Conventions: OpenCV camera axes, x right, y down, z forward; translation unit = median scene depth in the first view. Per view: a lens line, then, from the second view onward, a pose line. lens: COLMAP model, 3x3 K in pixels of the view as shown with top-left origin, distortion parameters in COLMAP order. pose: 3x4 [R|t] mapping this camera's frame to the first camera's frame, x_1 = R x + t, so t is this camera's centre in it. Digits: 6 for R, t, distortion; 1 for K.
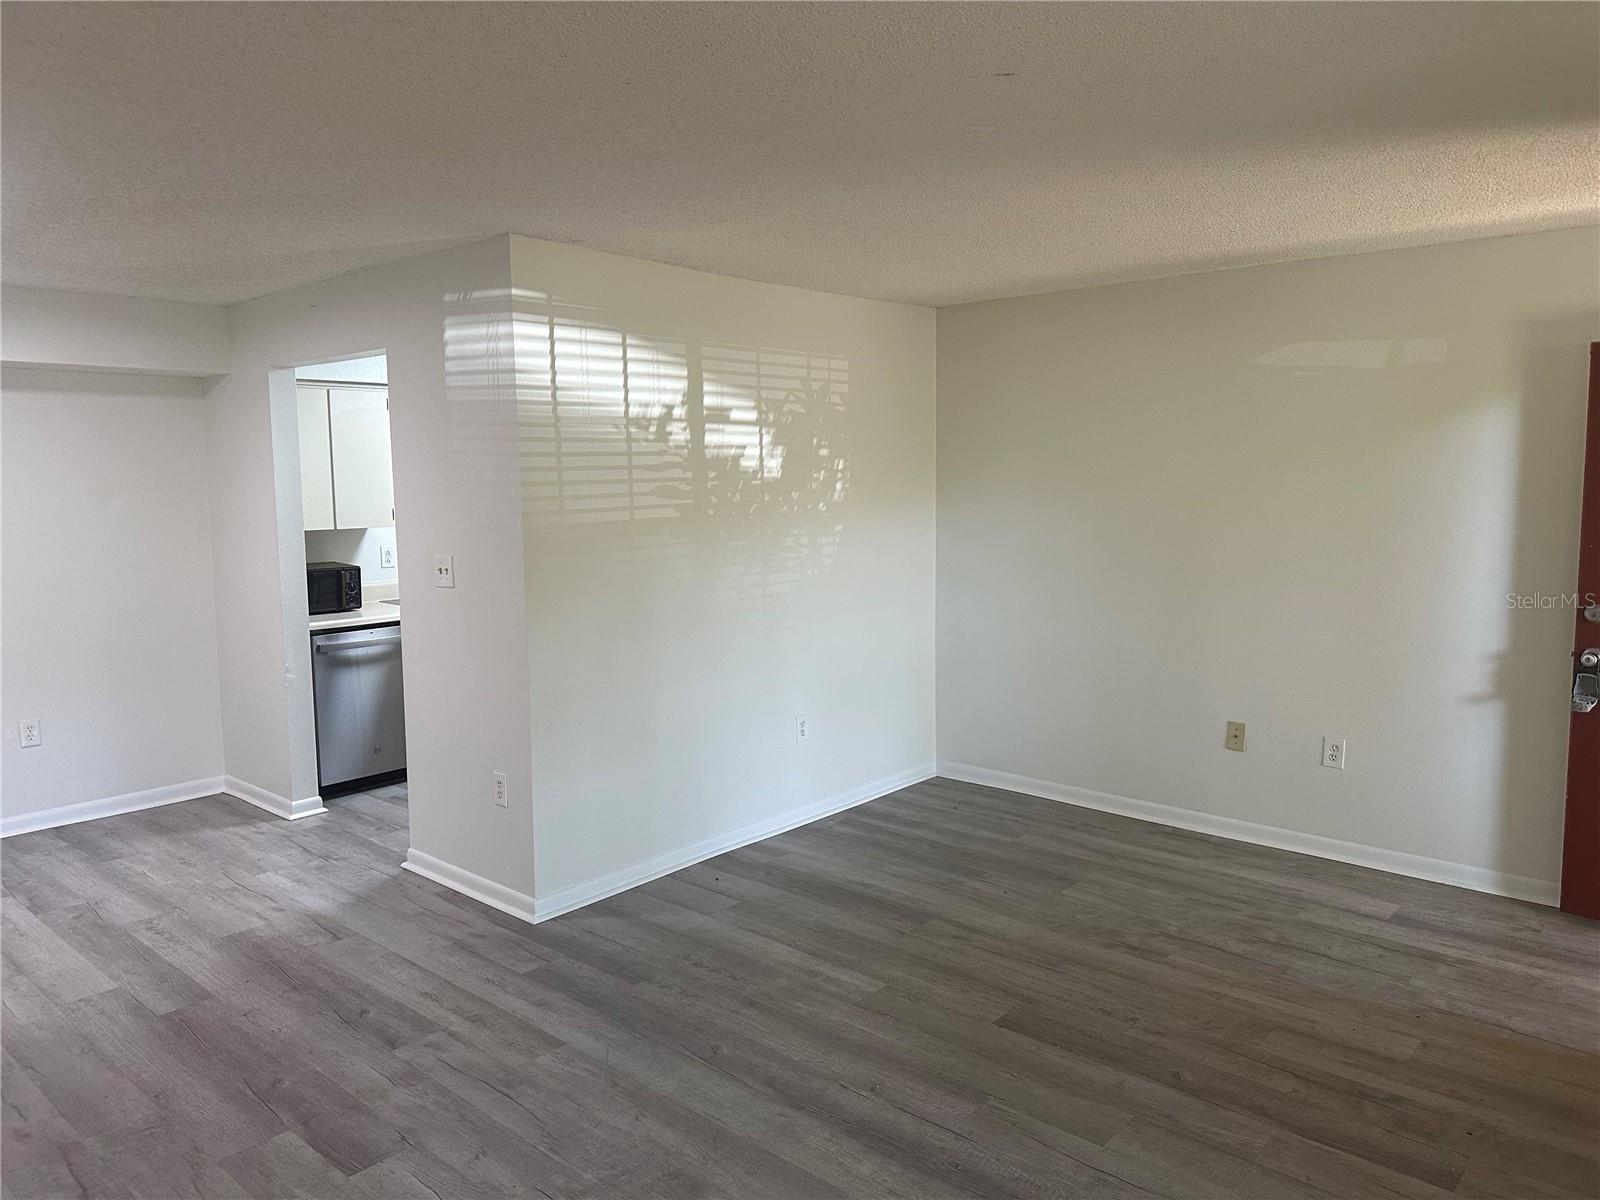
lens RADIAL K [[1125.5, 0, 800.0], [0, 1125.5, 600.0], [0, 0, 1]] dist [0.094417, -0.131325]
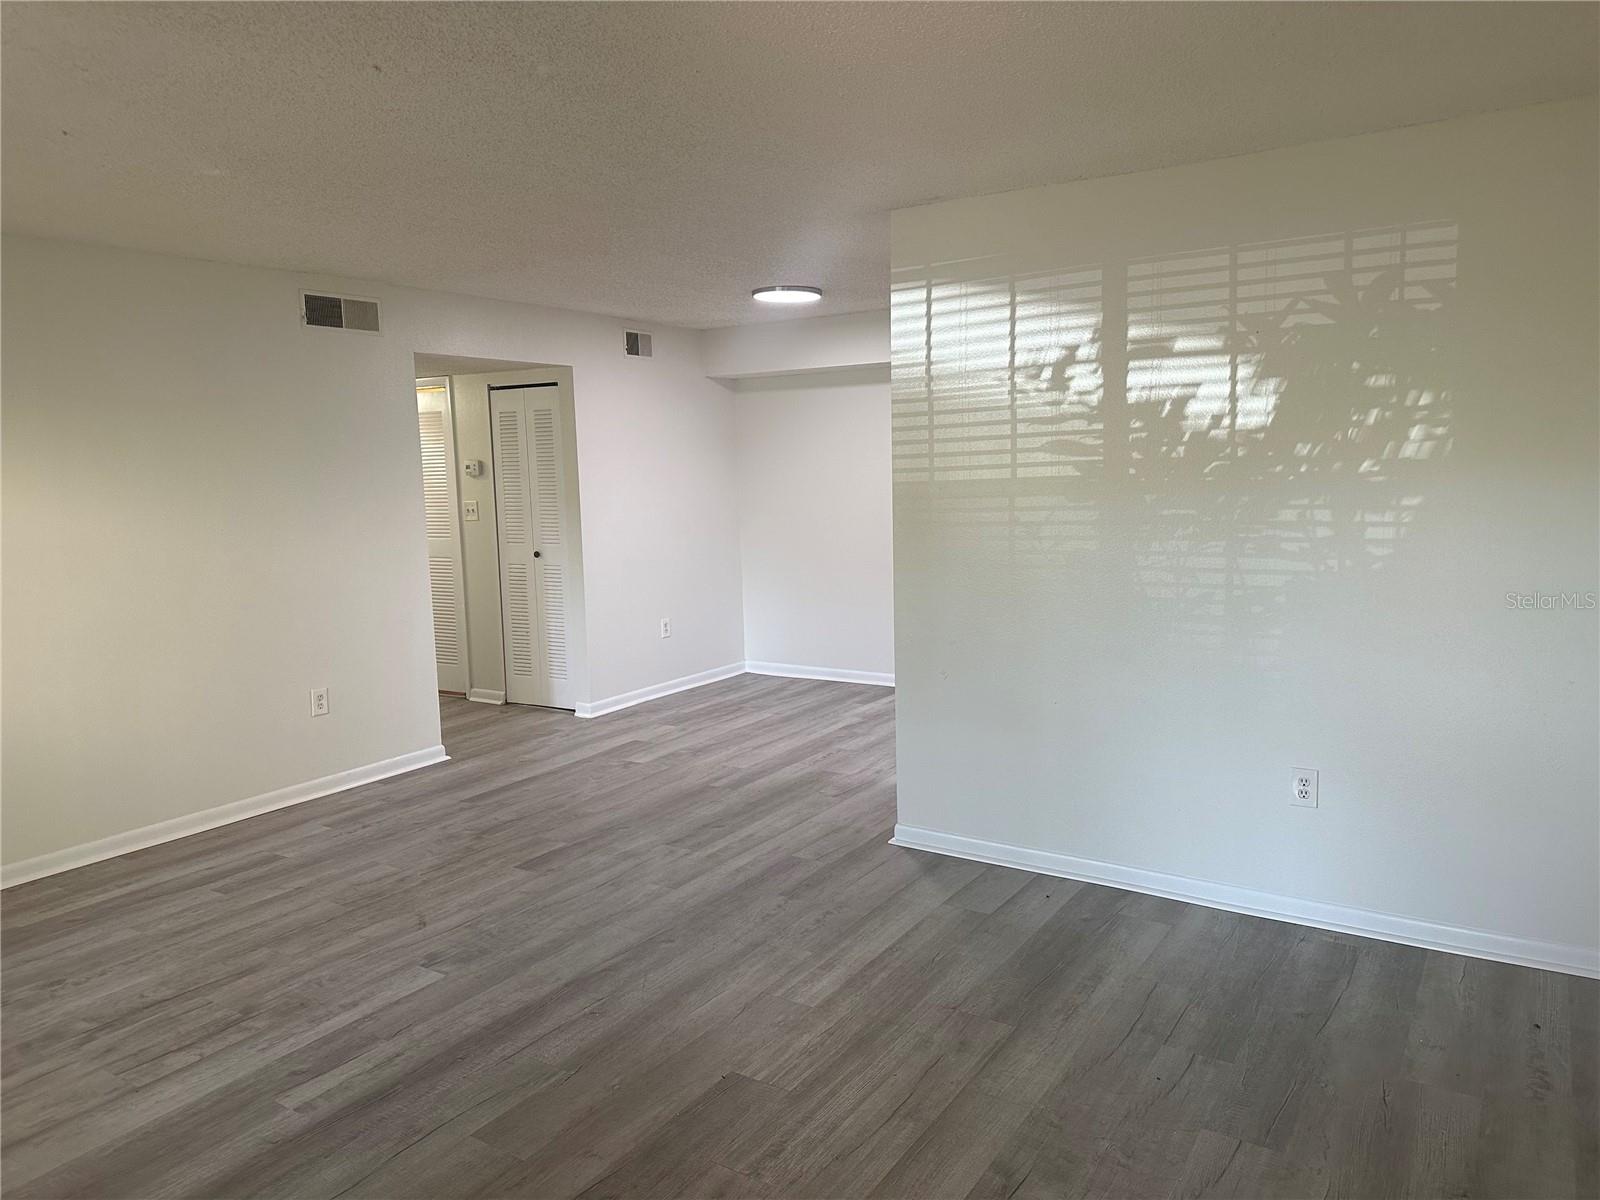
lens RADIAL K [[1107.0, 0, 779.1], [0, 1107.0, 600.7], [0, 0, 1]] dist [0.193001, -0.264217]
pose [[0.149543, 0.134163, -0.979611, 0.724992], [-0.087836, 0.988637, 0.121991, -0.065358], [0.984846, 0.067802, 0.159628, 0.655888]]
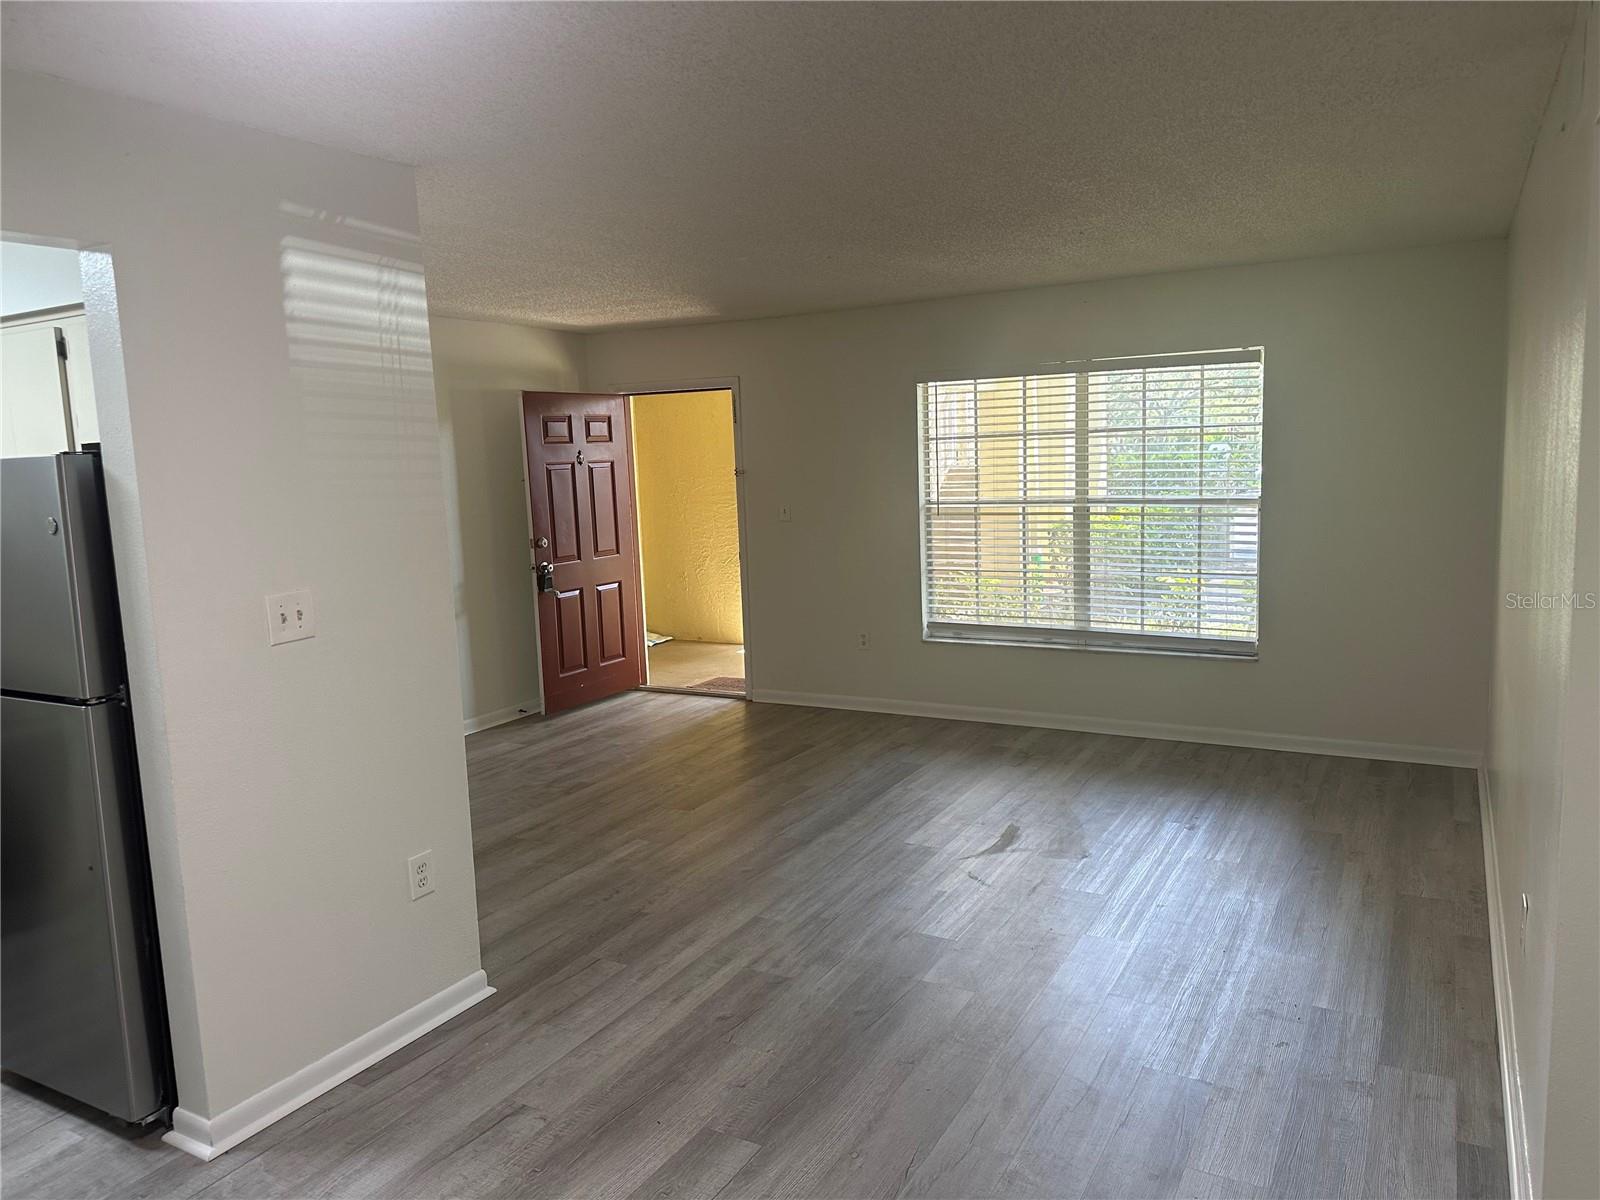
lens RADIAL K [[1125.4, 0, 800.0], [0, 1125.4, 600.0], [0, 0, 1]] dist [-0.021812, 0.000214]
pose [[-0.222427, -0.105888, 0.969182, -0.991249], [0.153331, 0.977915, 0.142031, -0.079421], [-0.962817, 0.180197, -0.201278, 0.834026]]
